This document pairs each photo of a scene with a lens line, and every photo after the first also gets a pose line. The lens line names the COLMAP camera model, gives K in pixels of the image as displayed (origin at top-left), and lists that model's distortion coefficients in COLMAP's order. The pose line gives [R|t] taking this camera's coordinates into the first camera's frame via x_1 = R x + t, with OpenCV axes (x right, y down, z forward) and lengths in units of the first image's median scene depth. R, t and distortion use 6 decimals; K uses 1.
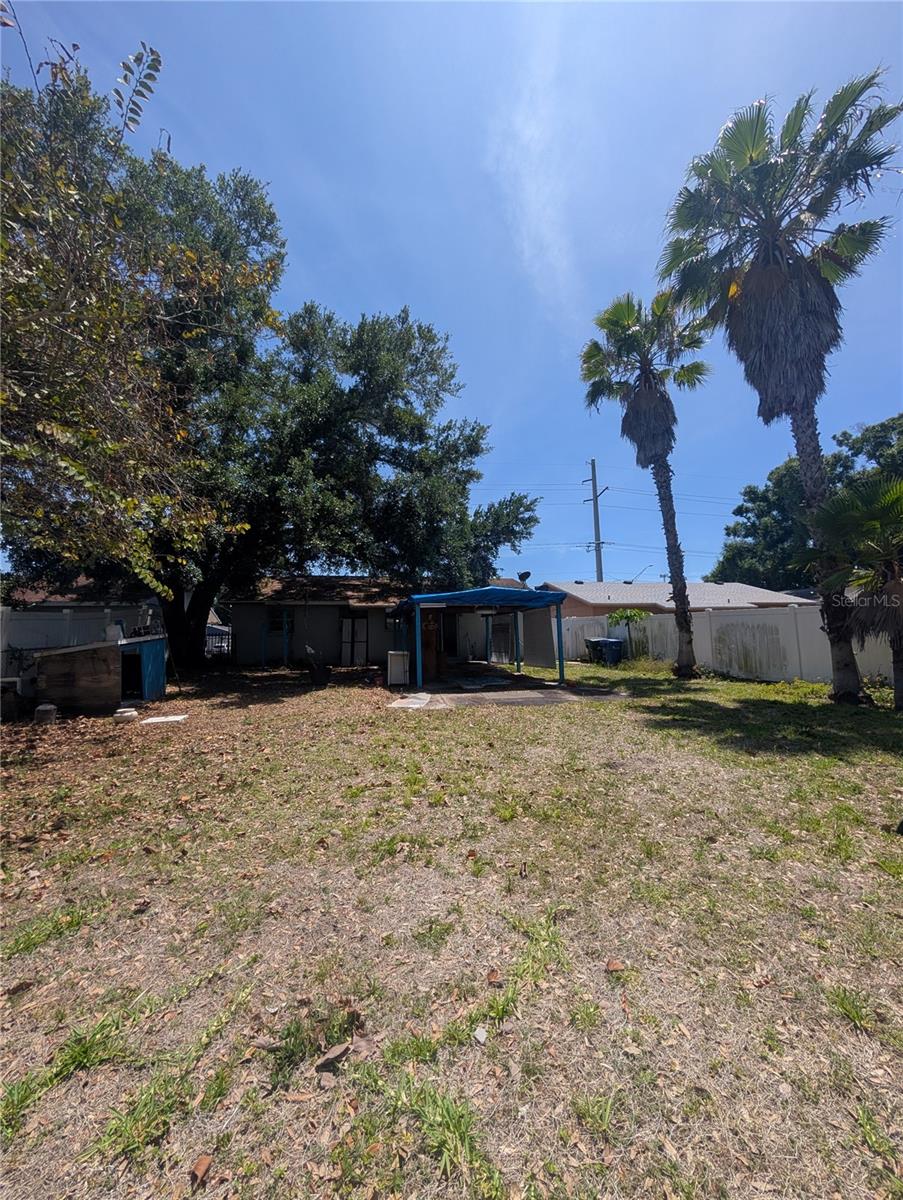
lens RADIAL K [[455.6, 0, 440.0], [0, 455.6, 607.9], [0, 0, 1]] dist [-0.000684, 0.000027]
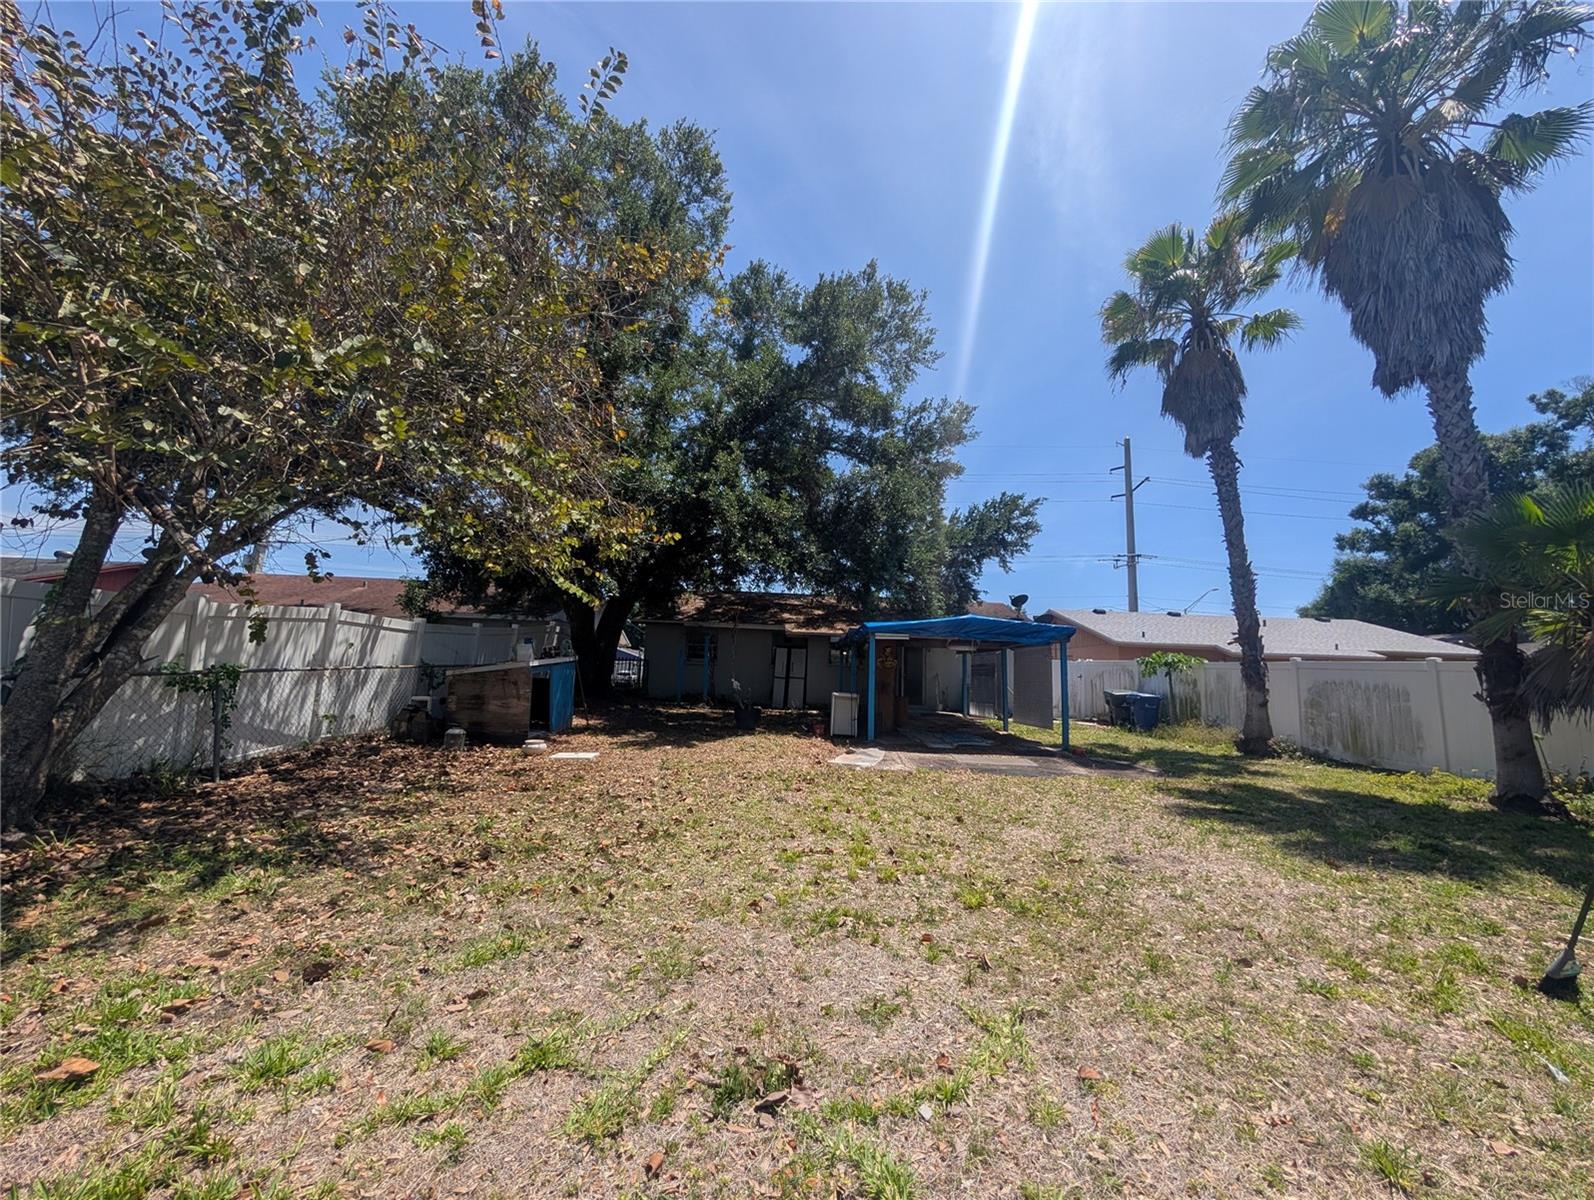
lens RADIAL K [[605.2, 0, 801.0], [0, 605.2, 607.5], [0, 0, 1]] dist [-0.000684, 0.000027]
pose [[0.985467, 0.036417, -0.165915, 0.002079], [-0.043954, 0.998151, -0.041985, -0.009930], [0.164079, 0.048667, 0.985246, -0.109776]]
